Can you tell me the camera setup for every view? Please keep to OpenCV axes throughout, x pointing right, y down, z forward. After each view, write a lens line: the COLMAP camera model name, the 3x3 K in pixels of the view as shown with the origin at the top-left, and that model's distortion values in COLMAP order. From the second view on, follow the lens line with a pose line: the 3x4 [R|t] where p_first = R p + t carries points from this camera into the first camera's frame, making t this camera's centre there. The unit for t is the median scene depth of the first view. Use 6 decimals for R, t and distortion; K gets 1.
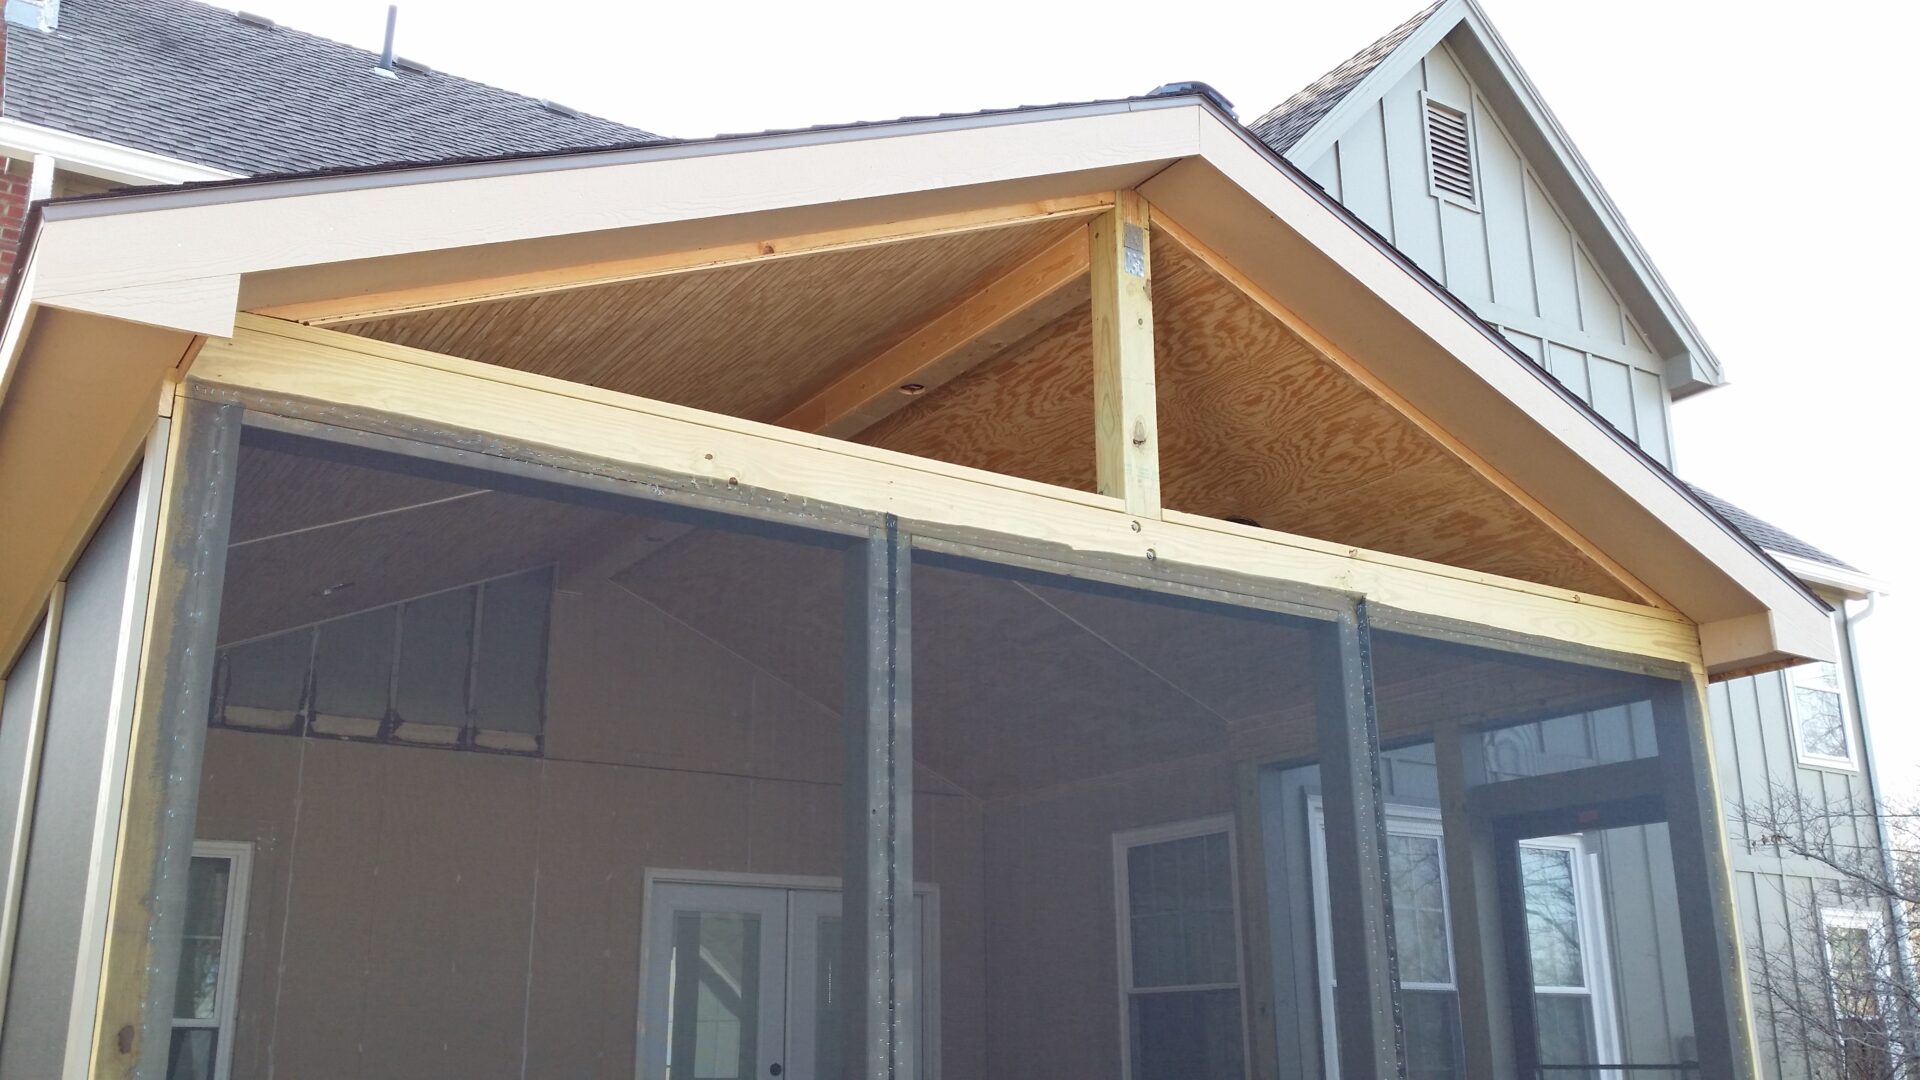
lens RADIAL K [[1721.5, 0, 934.6], [0, 1721.5, 526.3], [0, 0, 1]] dist [0.096180, -0.205597]
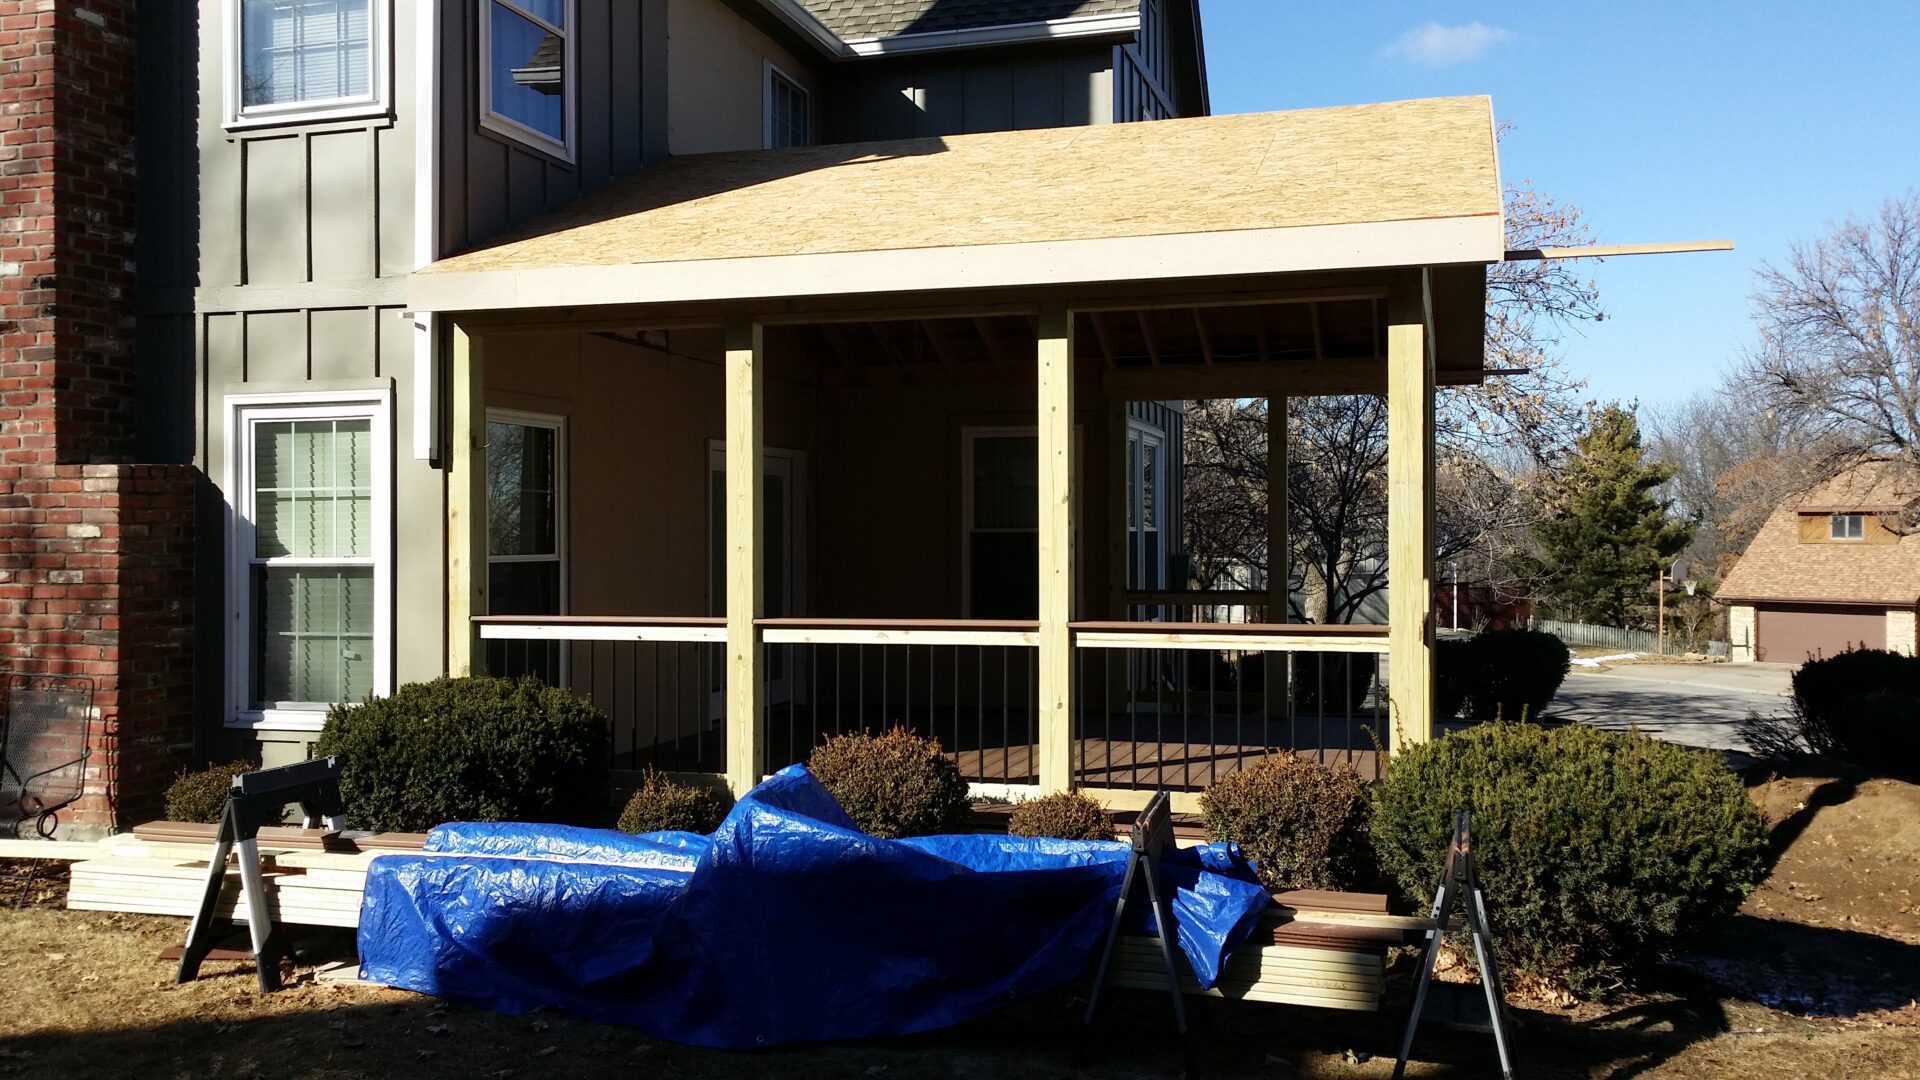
lens RADIAL K [[1721.5, 0, 933.9], [0, 1721.5, 524.6], [0, 0, 1]] dist [0.096180, -0.205597]
pose [[0.758304, 0.007286, 0.651861, -1.246797], [-0.193197, 0.957529, 0.214042, -0.073336], [-0.622616, -0.288246, 0.727505, -0.100403]]
